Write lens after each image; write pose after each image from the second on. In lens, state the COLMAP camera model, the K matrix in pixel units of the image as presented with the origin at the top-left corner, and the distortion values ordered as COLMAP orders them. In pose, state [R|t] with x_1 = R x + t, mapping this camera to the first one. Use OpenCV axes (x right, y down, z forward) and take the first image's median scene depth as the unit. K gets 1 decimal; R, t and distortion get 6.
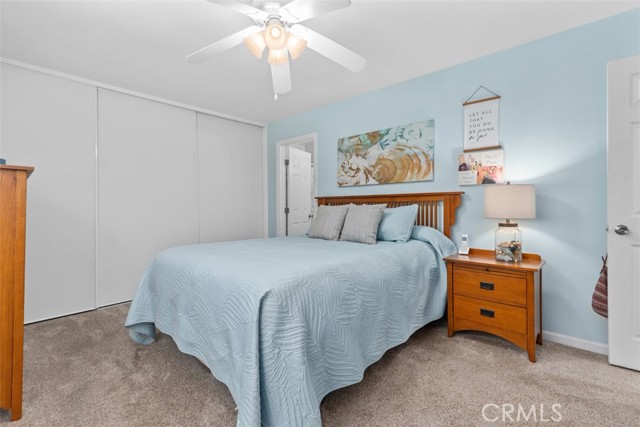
lens RADIAL K [[288.3, 0, 320.9], [0, 288.3, 207.9], [0, 0, 1]] dist [0.005239, -0.001066]
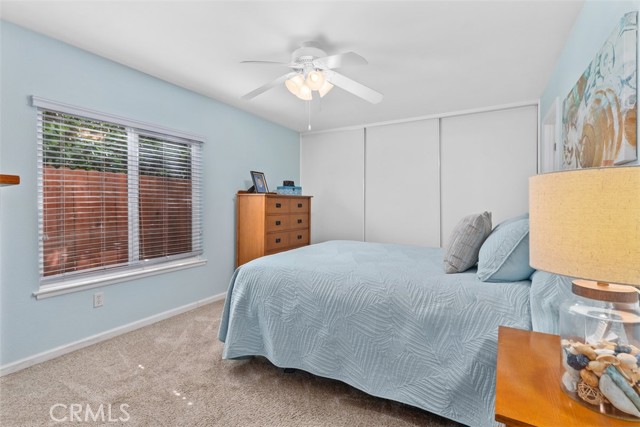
lens RADIAL K [[304.7, 0, 319.3], [0, 304.7, 211.5], [0, 0, 1]] dist [0.006048, 0.000775]
pose [[0.226899, 0.018032, -0.973751, 0.653693], [-0.006716, 0.999834, 0.016950, -0.024397], [0.973895, 0.002694, 0.226983, 0.424939]]
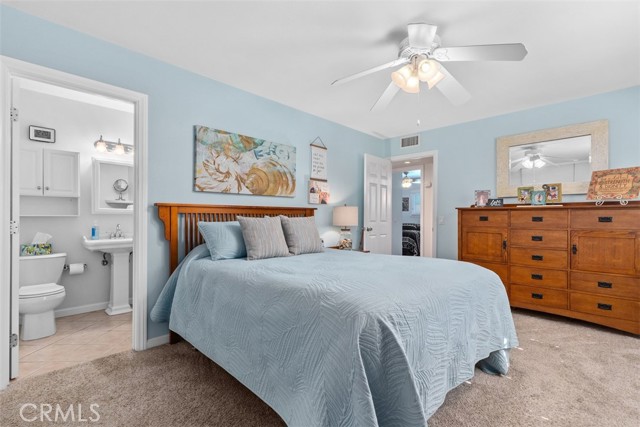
lens RADIAL K [[288.3, 0, 321.3], [0, 288.3, 216.3], [0, 0, 1]] dist [0.005239, -0.001066]
pose [[0.035439, 0.012581, 0.999293, -0.745720], [0.008594, 0.999880, -0.012893, 0.000695], [-0.999335, 0.009044, 0.035326, 0.771072]]
